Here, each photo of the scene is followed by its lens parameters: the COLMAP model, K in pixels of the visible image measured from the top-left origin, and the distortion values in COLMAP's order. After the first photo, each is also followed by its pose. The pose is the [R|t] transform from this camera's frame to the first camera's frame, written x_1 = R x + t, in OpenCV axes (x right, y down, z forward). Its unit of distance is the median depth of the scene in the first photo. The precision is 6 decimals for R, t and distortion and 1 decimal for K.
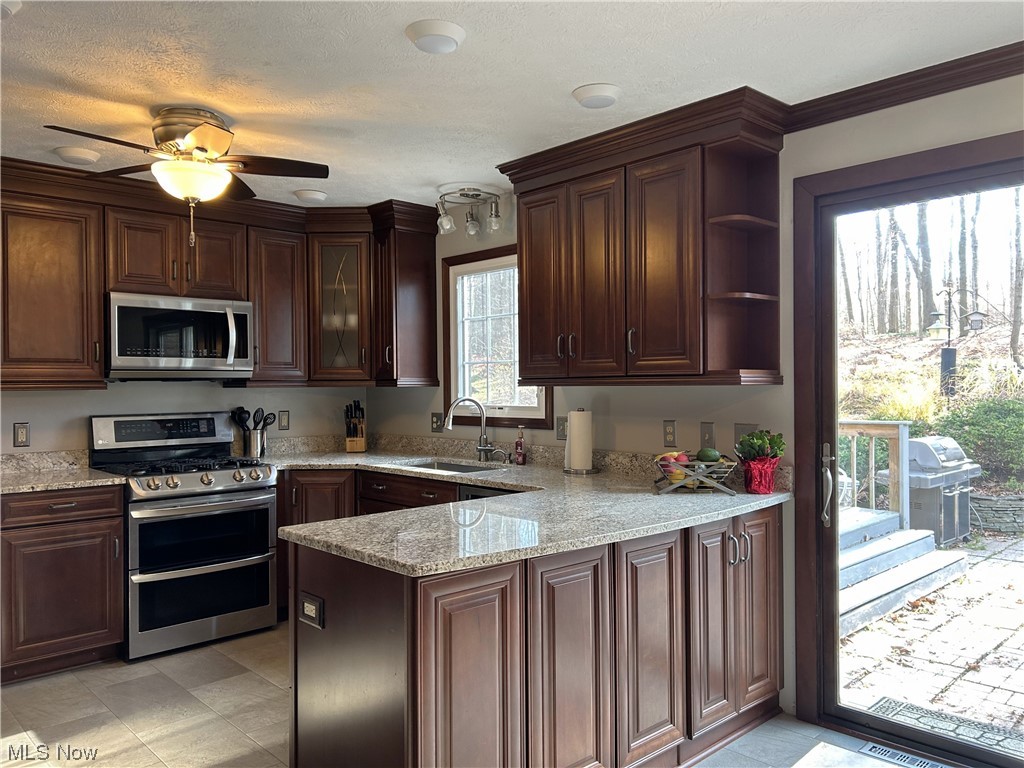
lens RADIAL K [[776.3, 0, 518.4], [0, 776.3, 386.9], [0, 0, 1]] dist [0.050883, -0.063584]
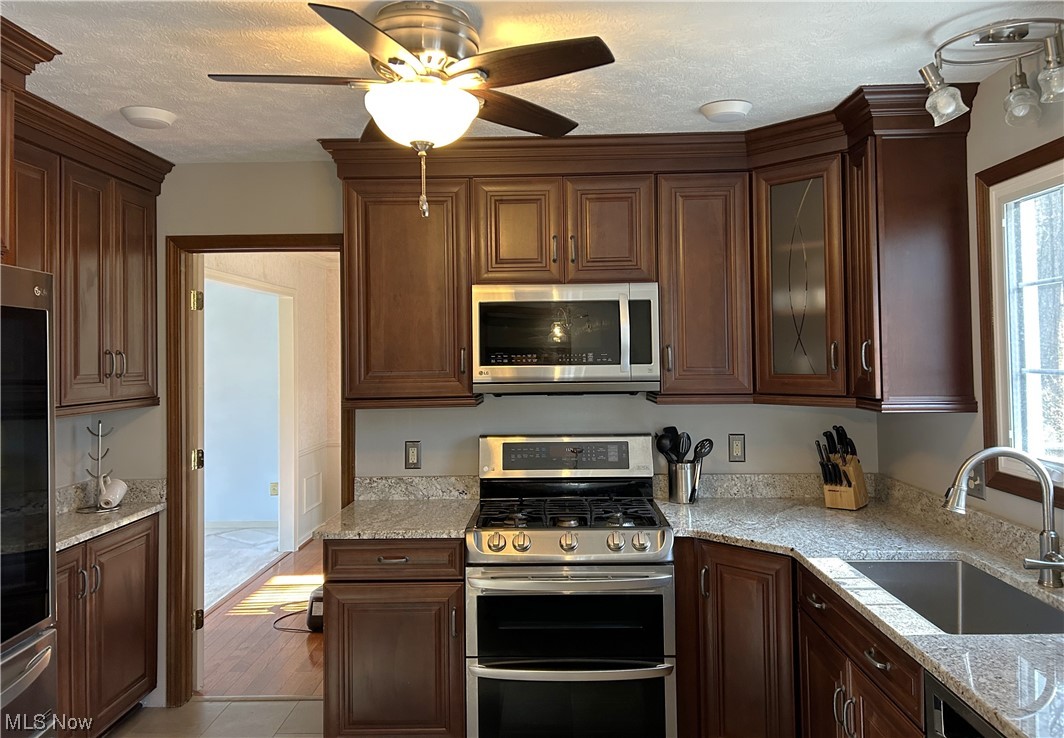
lens RADIAL K [[802.9, 0, 532.7], [0, 802.9, 332.6], [0, 0, 1]] dist [0.052632, -0.040653]
pose [[0.708784, -0.021014, -0.705112, 0.089490], [0.005397, 0.999688, -0.024368, -0.050391], [0.705405, 0.013466, 0.708677, 0.442089]]
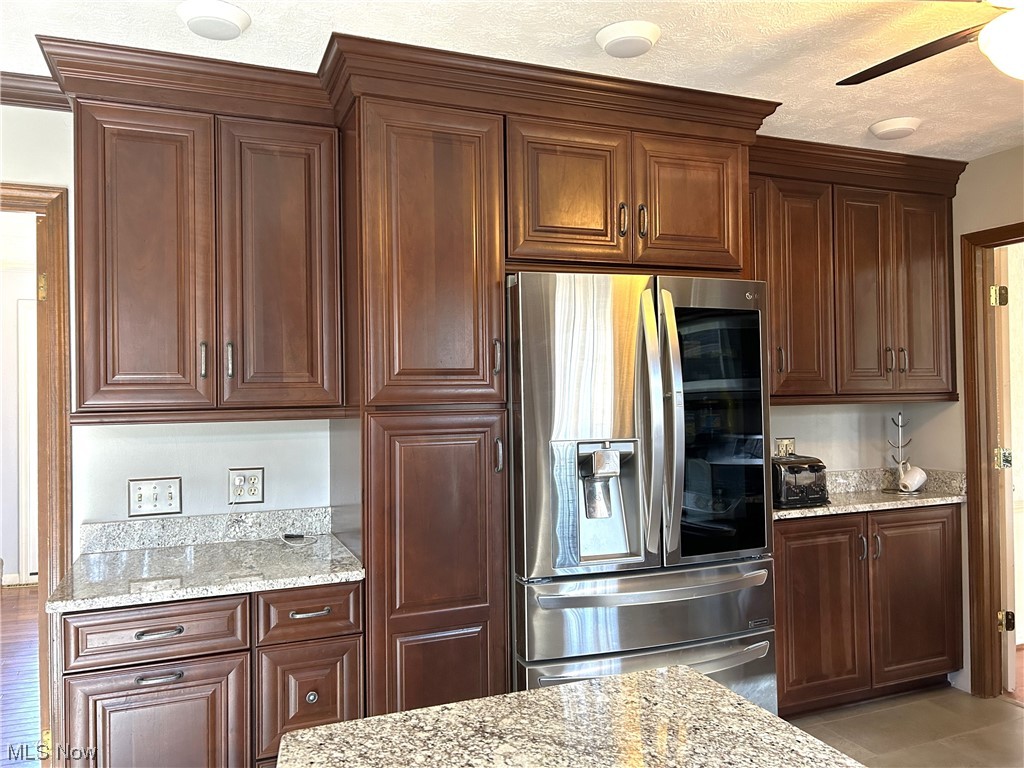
lens RADIAL K [[776.3, 0, 516.2], [0, 776.3, 379.4], [0, 0, 1]] dist [0.050883, -0.063584]
pose [[-0.355702, 0.000480, -0.934599, 0.173045], [0.013738, 0.999895, -0.004715, -0.022408], [0.934498, -0.014517, -0.355671, 0.629340]]
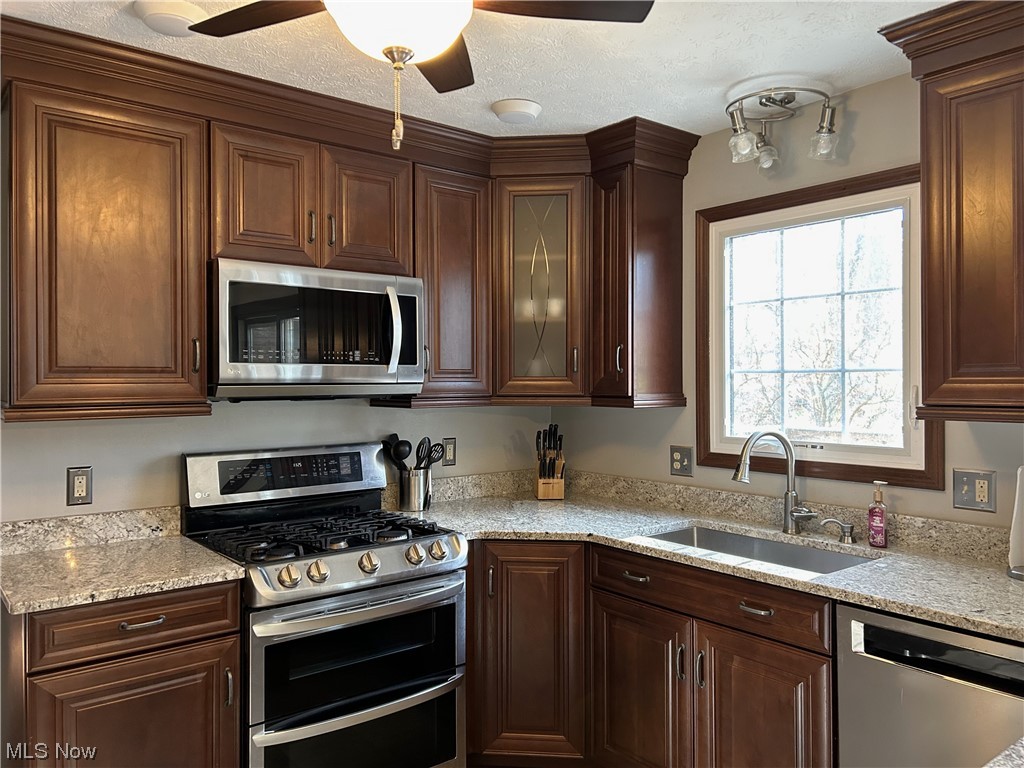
lens RADIAL K [[776.3, 0, 518.3], [0, 776.3, 379.9], [0, 0, 1]] dist [0.050883, -0.063584]
pose [[0.997328, 0.006049, -0.072802, -0.226555], [-0.006171, 0.999980, -0.001458, -0.024611], [0.072792, 0.001904, 0.997345, 0.380753]]
